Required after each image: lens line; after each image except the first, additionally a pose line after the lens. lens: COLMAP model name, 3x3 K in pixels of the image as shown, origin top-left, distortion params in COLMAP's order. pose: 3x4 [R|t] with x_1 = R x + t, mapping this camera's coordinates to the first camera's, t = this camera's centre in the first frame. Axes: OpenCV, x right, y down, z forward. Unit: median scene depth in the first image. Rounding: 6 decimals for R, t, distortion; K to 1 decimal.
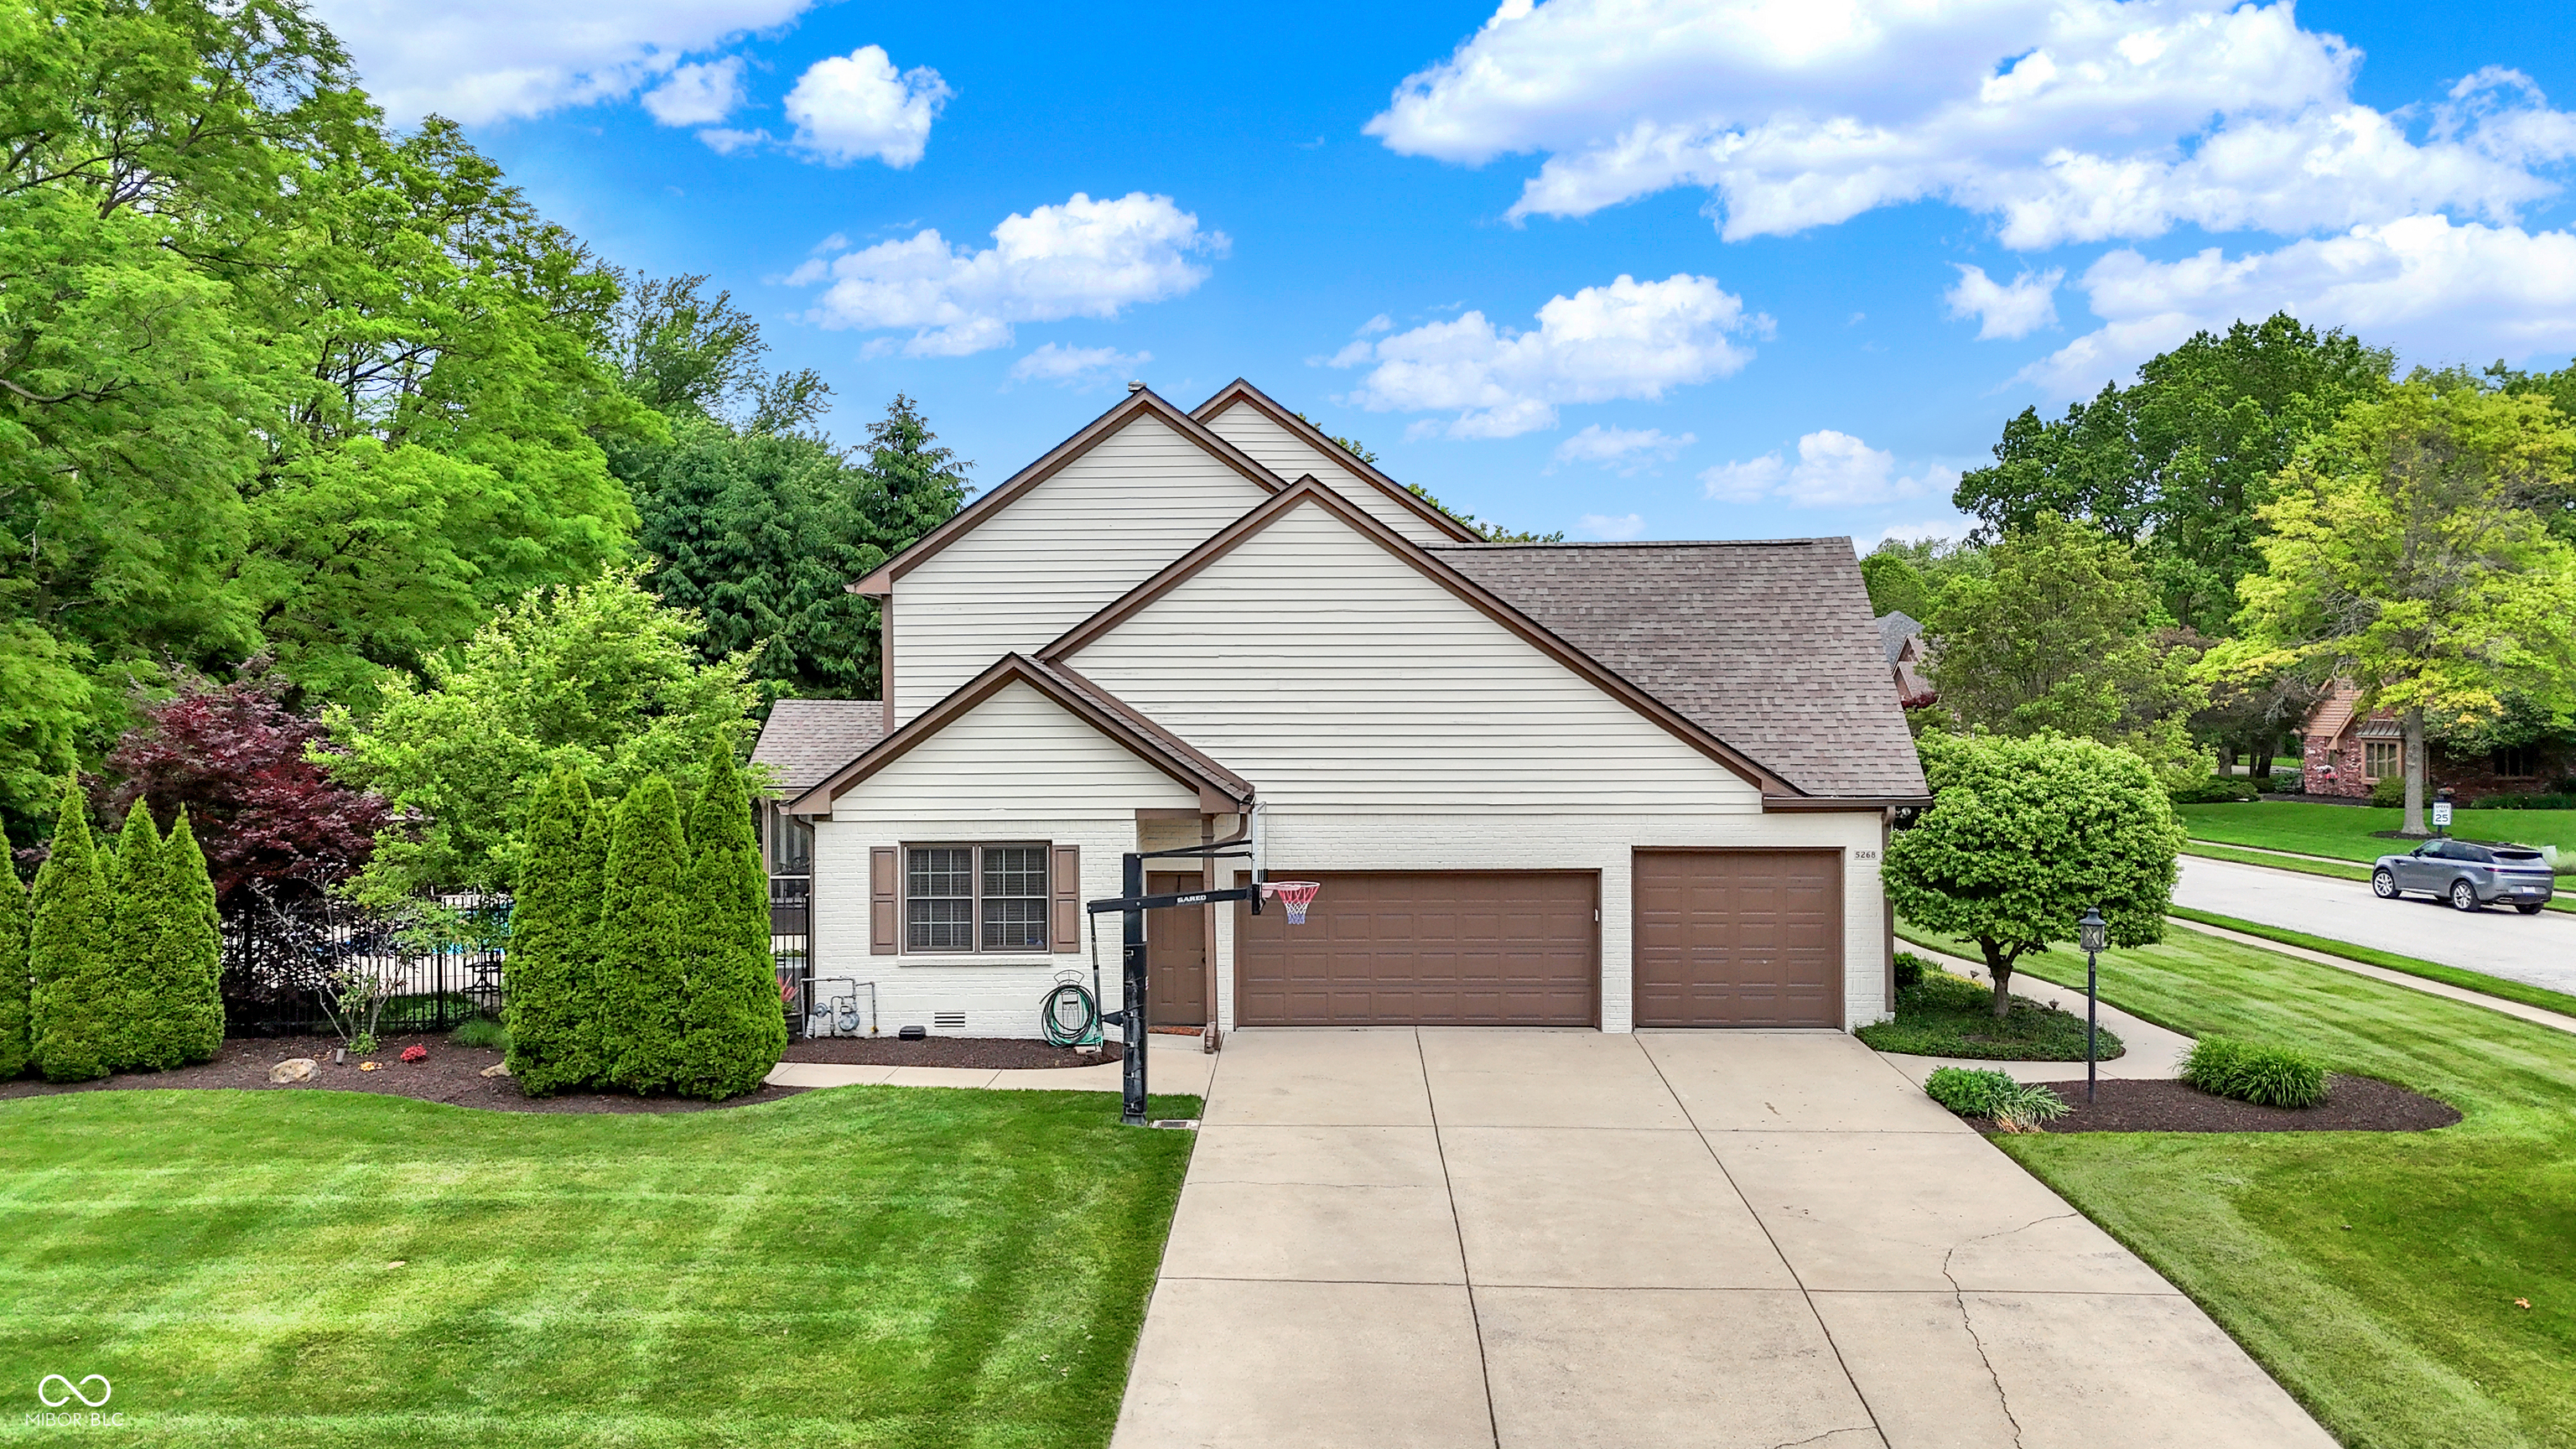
lens RADIAL K [[1907.9, 0, 1287.5], [0, 1907.9, 706.5], [0, 0, 1]] dist [0.065814, -0.050935]
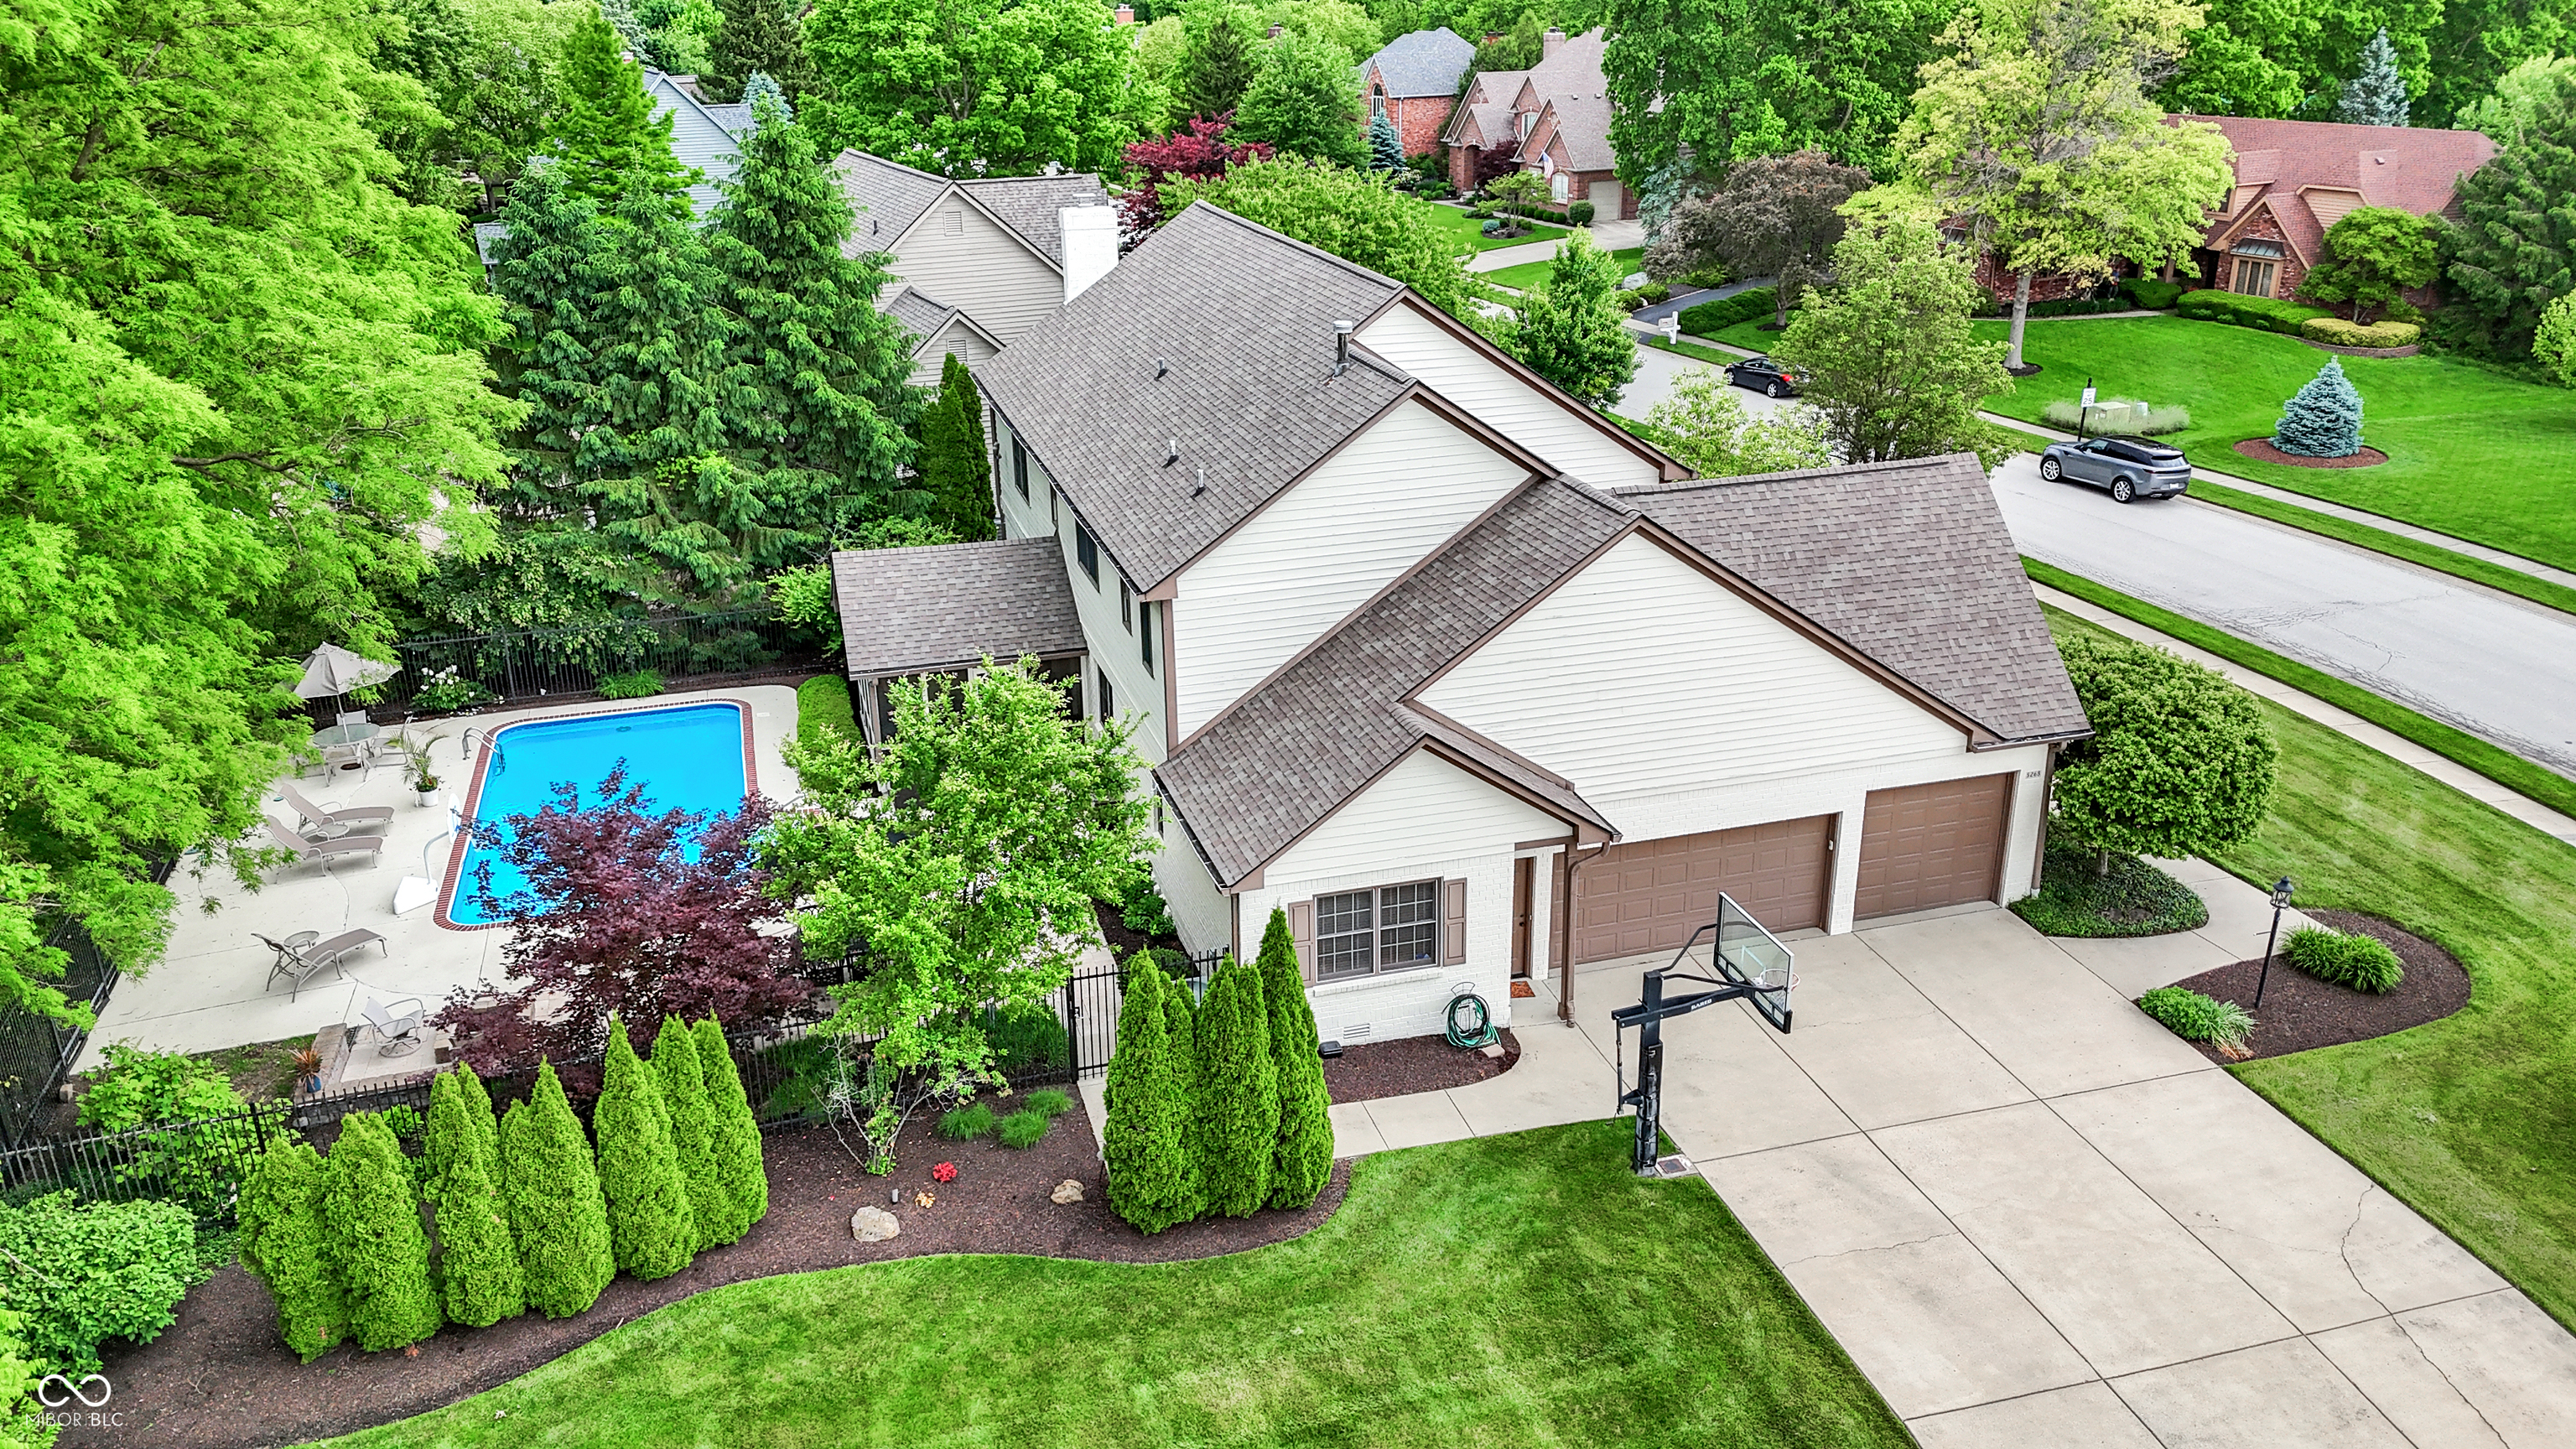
lens RADIAL K [[1907.9, 0, 1295.0], [0, 1907.9, 726.1], [0, 0, 1]] dist [0.065814, -0.050935]
pose [[0.950825, -0.118745, 0.286062, -0.493345], [0.008911, 0.933695, 0.357959, -0.394579], [-0.309601, -0.337807, 0.888838, 0.066449]]
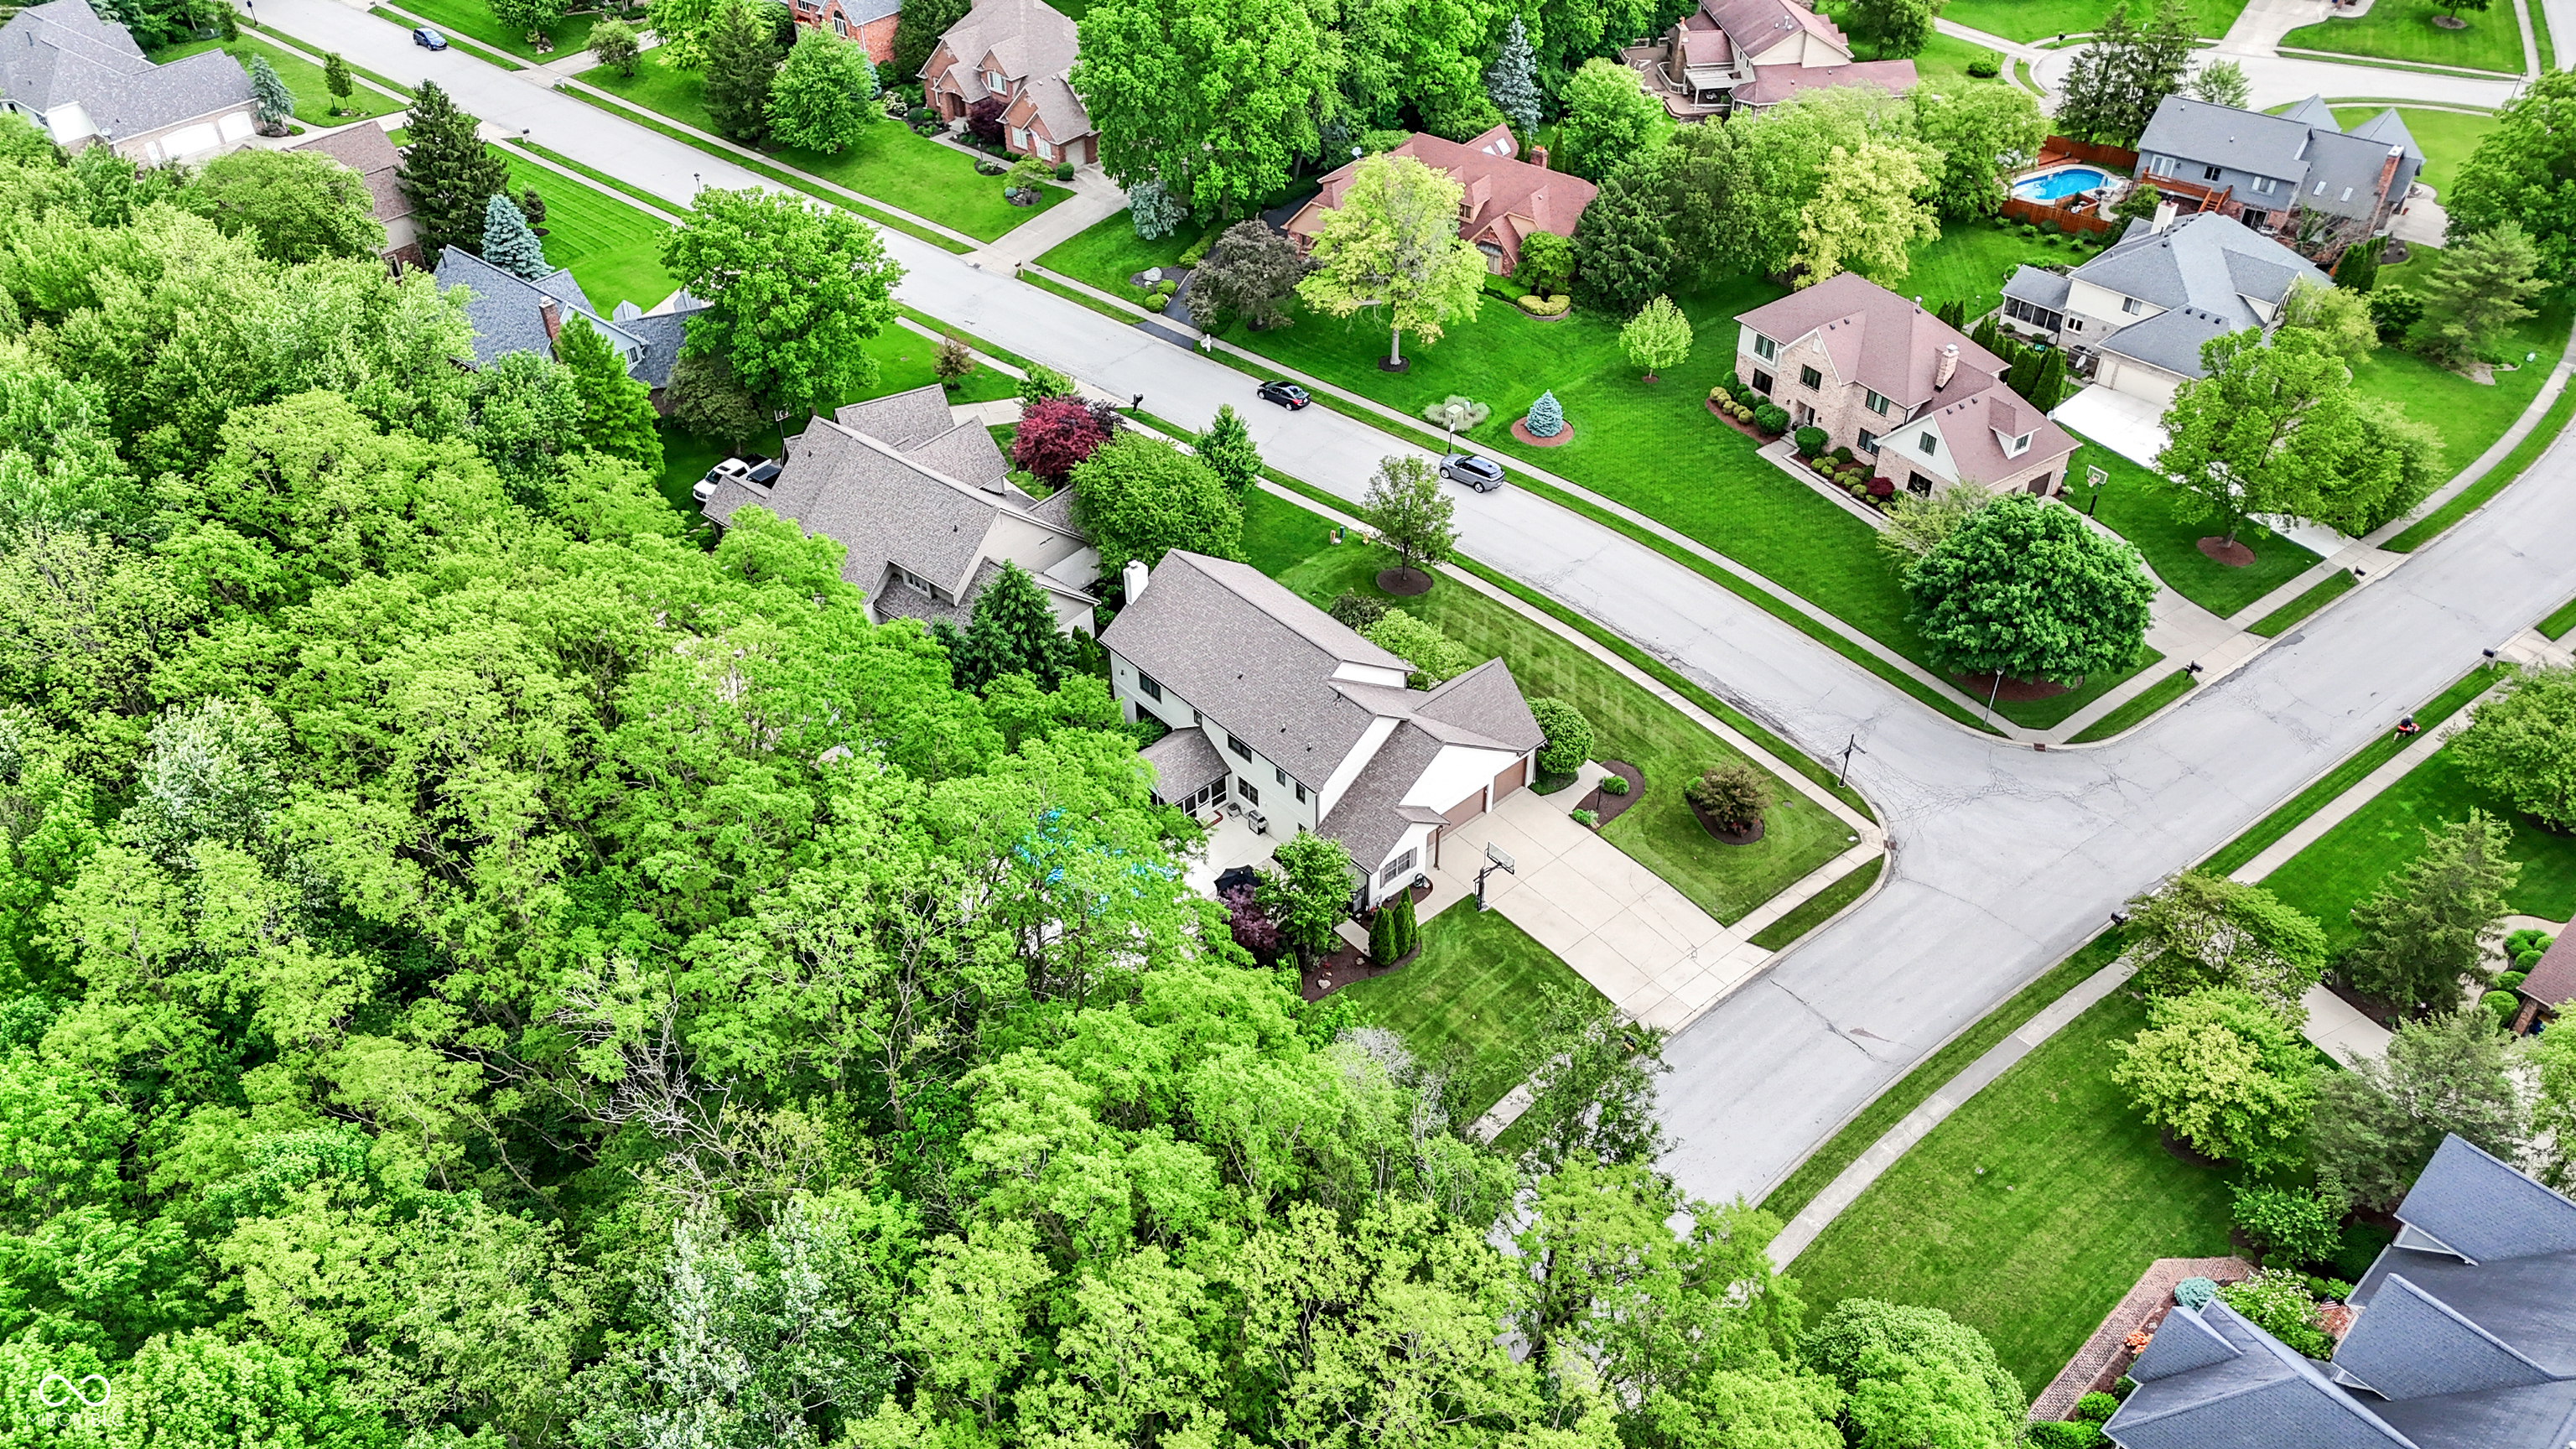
lens RADIAL K [[1907.9, 0, 1291.9], [0, 1907.9, 729.6], [0, 0, 1]] dist [0.065814, -0.050935]
pose [[0.727980, -0.429163, 0.534662, -2.303638], [0.007540, 0.784812, 0.619688, -2.573505], [-0.685557, -0.447089, 0.574564, -1.020761]]
